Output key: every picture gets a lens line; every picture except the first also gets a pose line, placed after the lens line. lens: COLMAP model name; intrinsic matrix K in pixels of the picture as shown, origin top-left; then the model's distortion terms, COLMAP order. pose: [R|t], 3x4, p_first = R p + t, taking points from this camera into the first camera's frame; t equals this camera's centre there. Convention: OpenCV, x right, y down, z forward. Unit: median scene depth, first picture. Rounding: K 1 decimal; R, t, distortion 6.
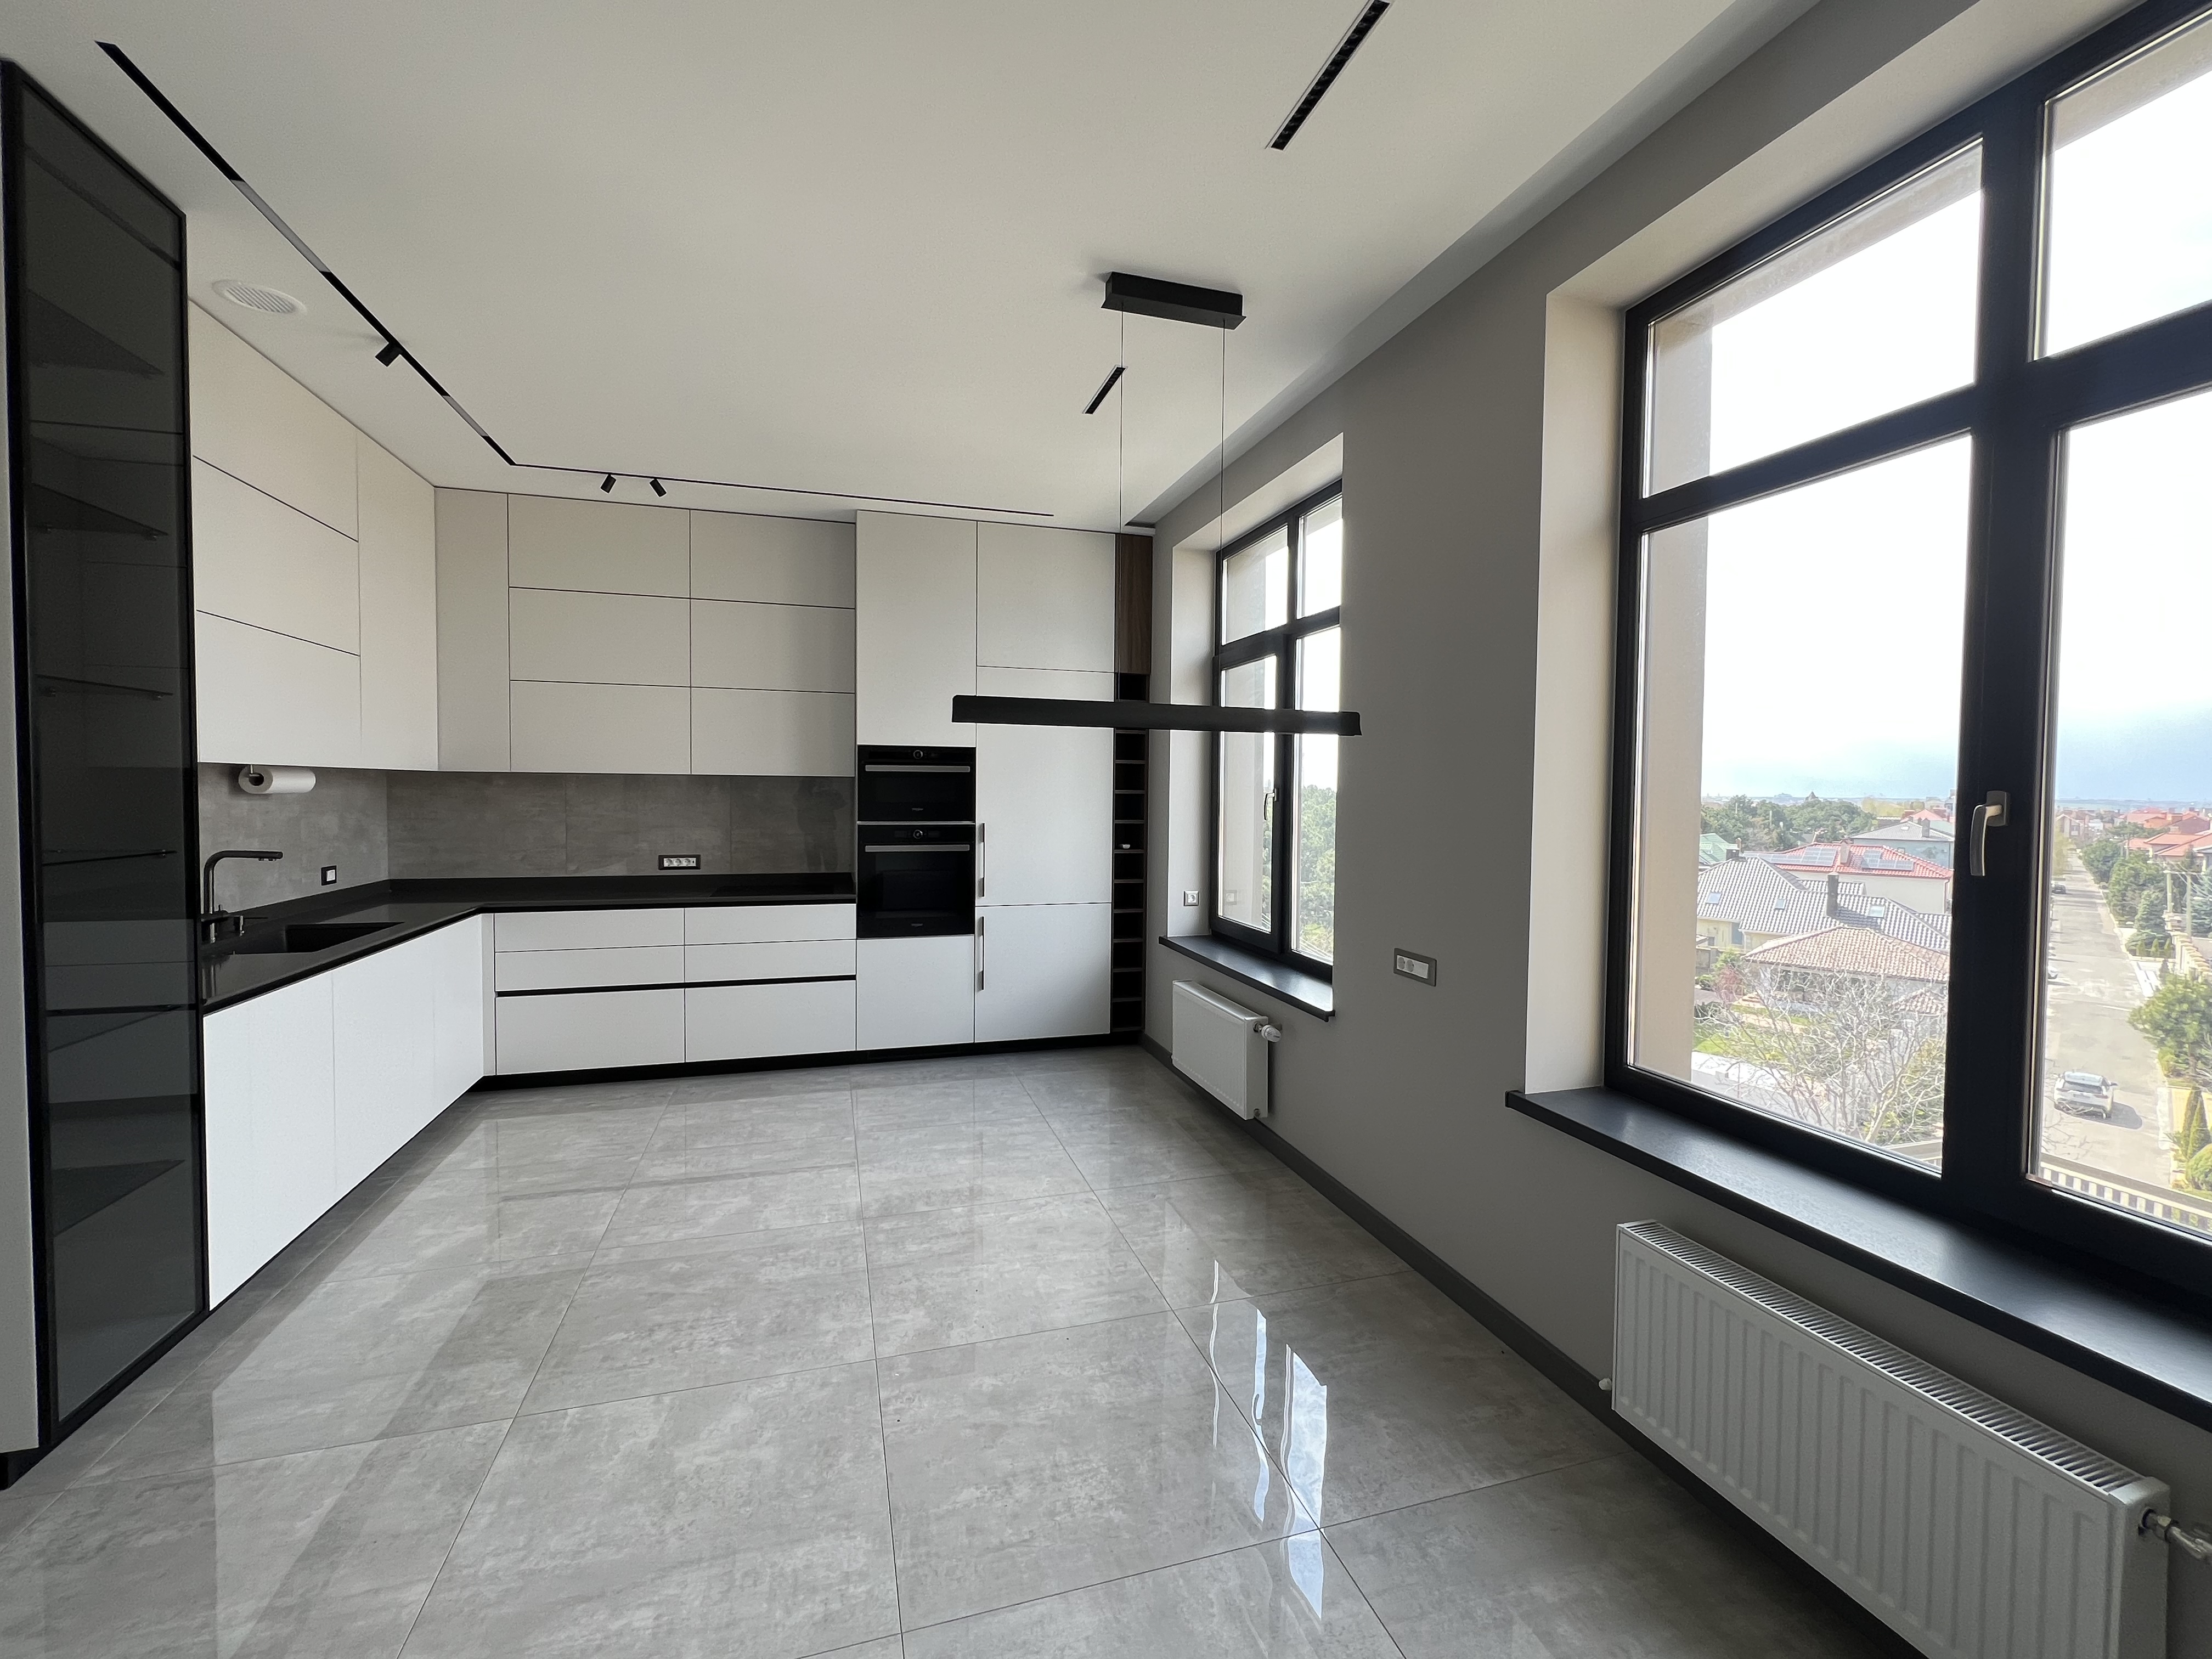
lens RADIAL K [[904.4, 0, 1096.8], [0, 904.4, 818.4], [0, 0, 1]] dist [-0.004878, 0.000763]
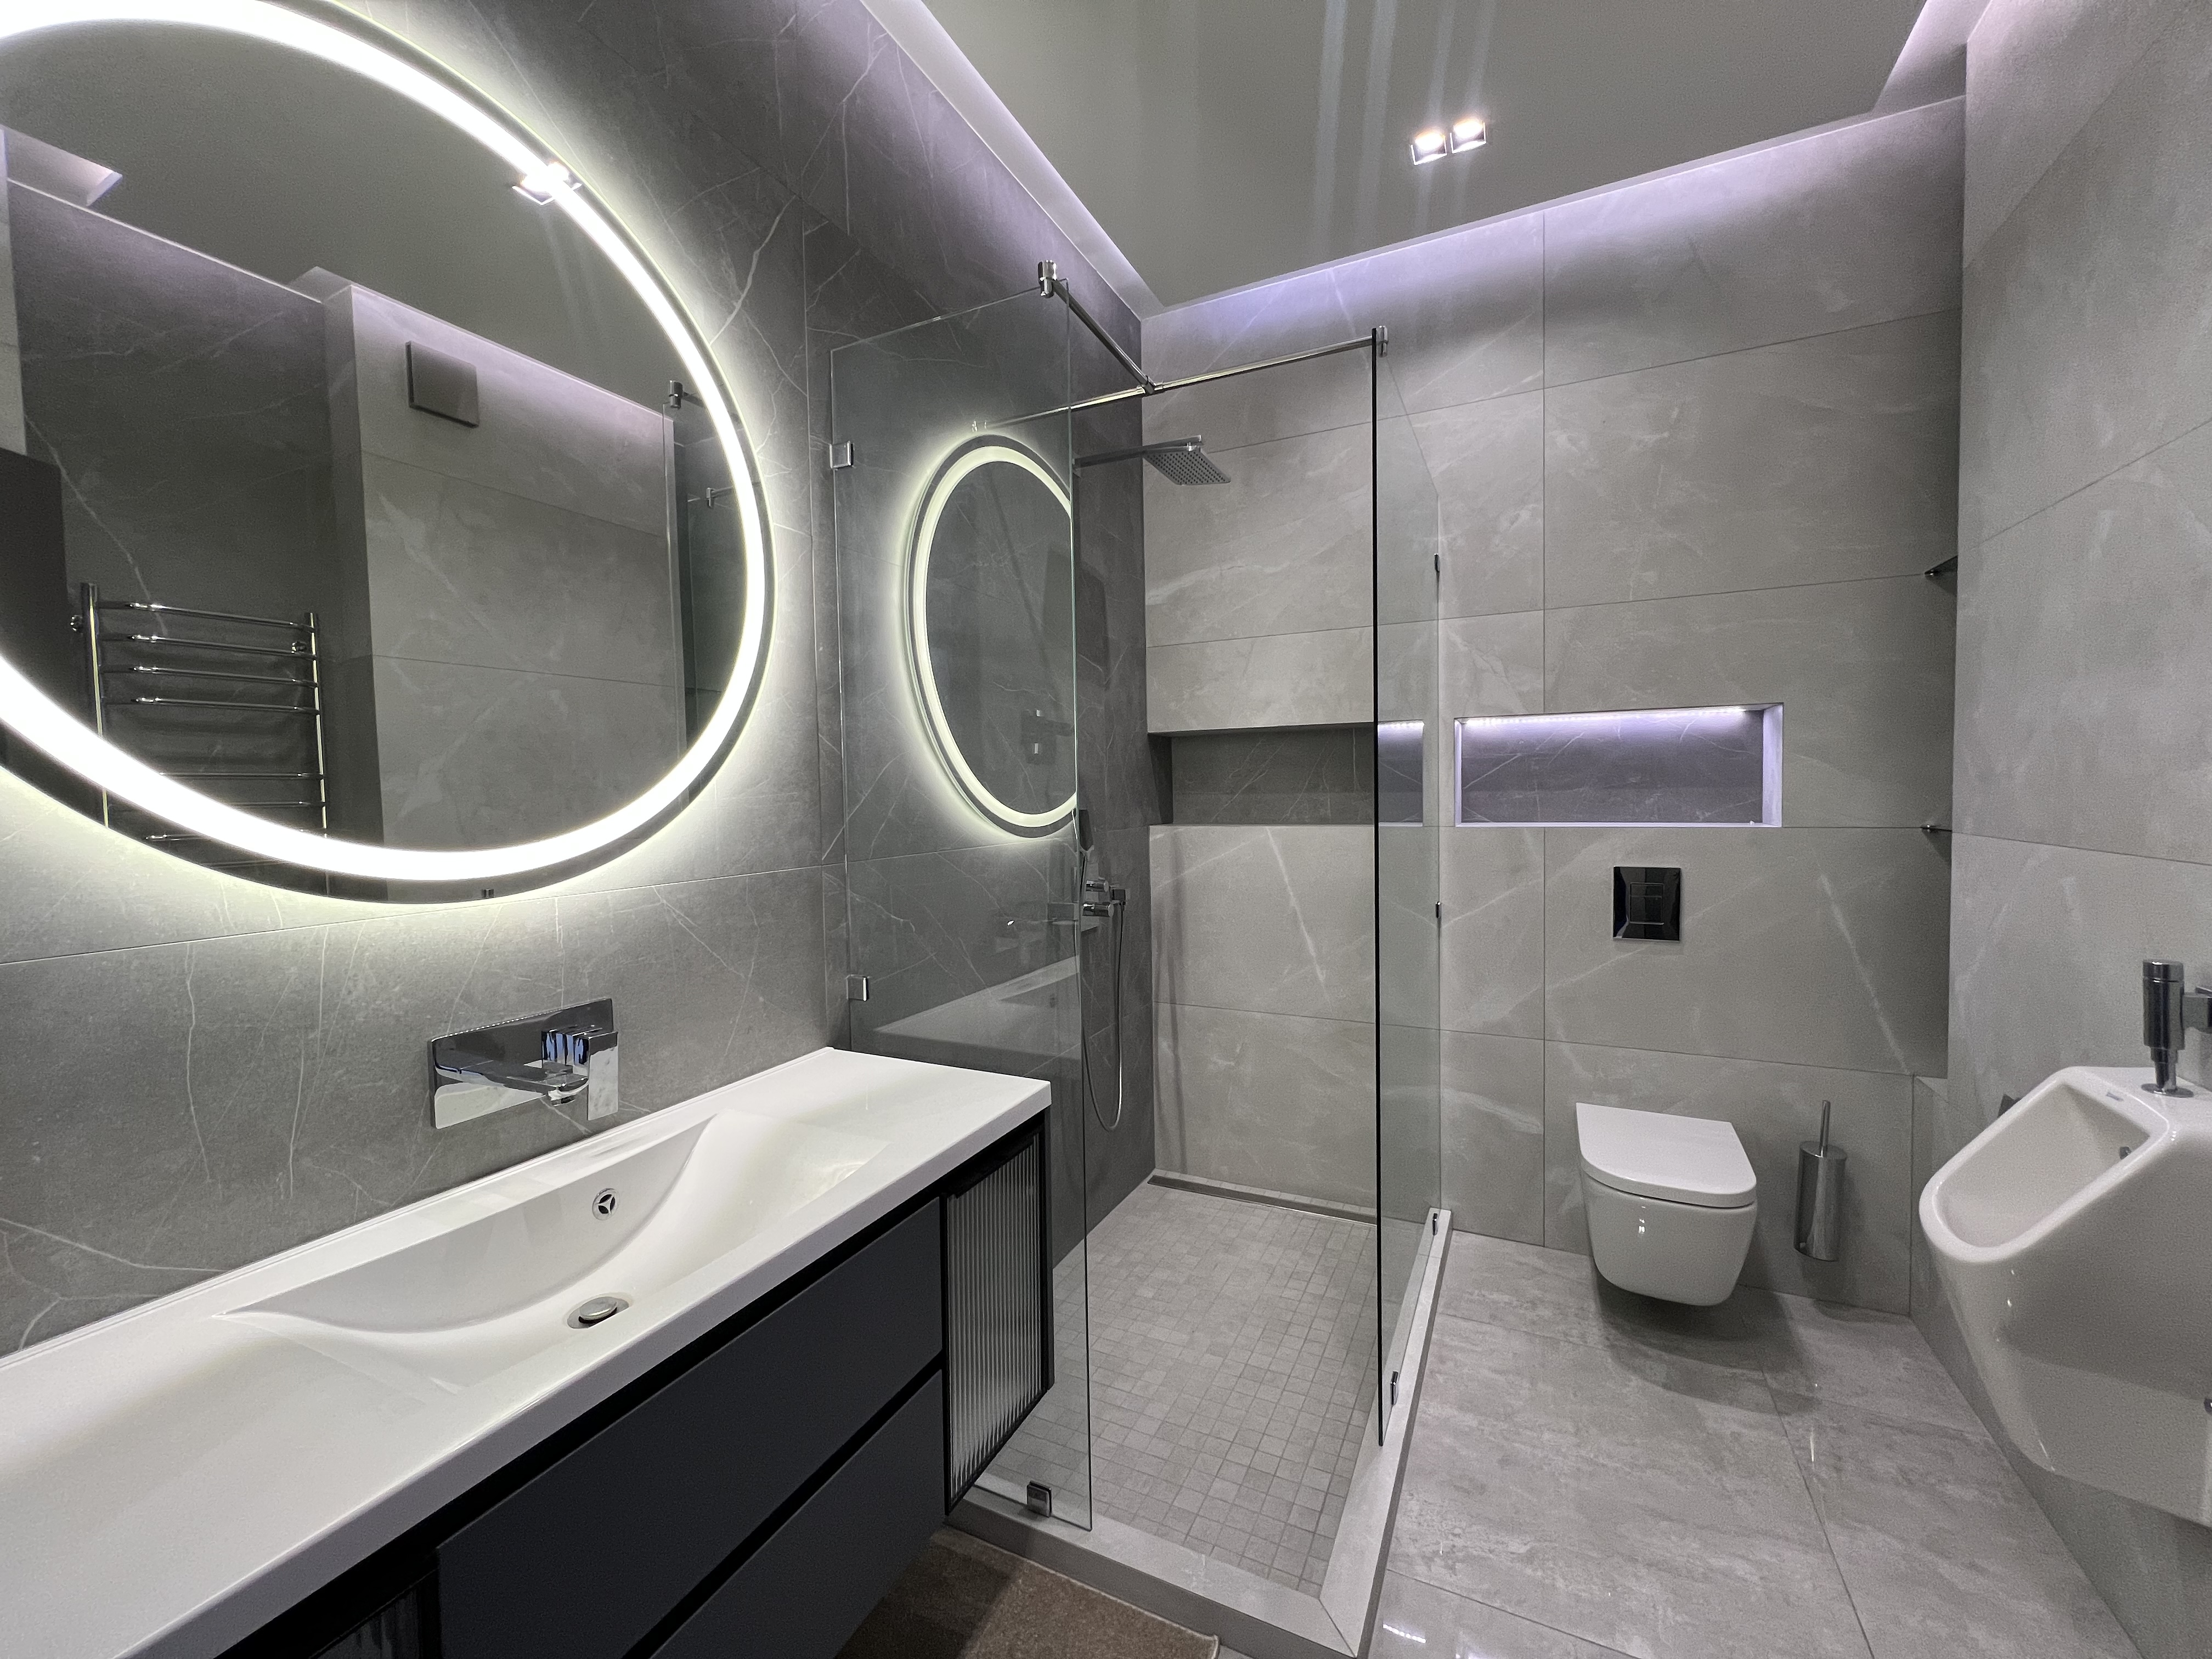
lens RADIAL K [[884.8, 0, 1108.3], [0, 884.8, 828.7], [0, 0, 1]] dist [-0.000540, -0.000088]
pose [[-0.730837, -0.024363, 0.682117, -0.368477], [0.034233, 0.996797, 0.072279, -0.021815], [-0.681693, 0.076175, -0.727662, 2.145152]]
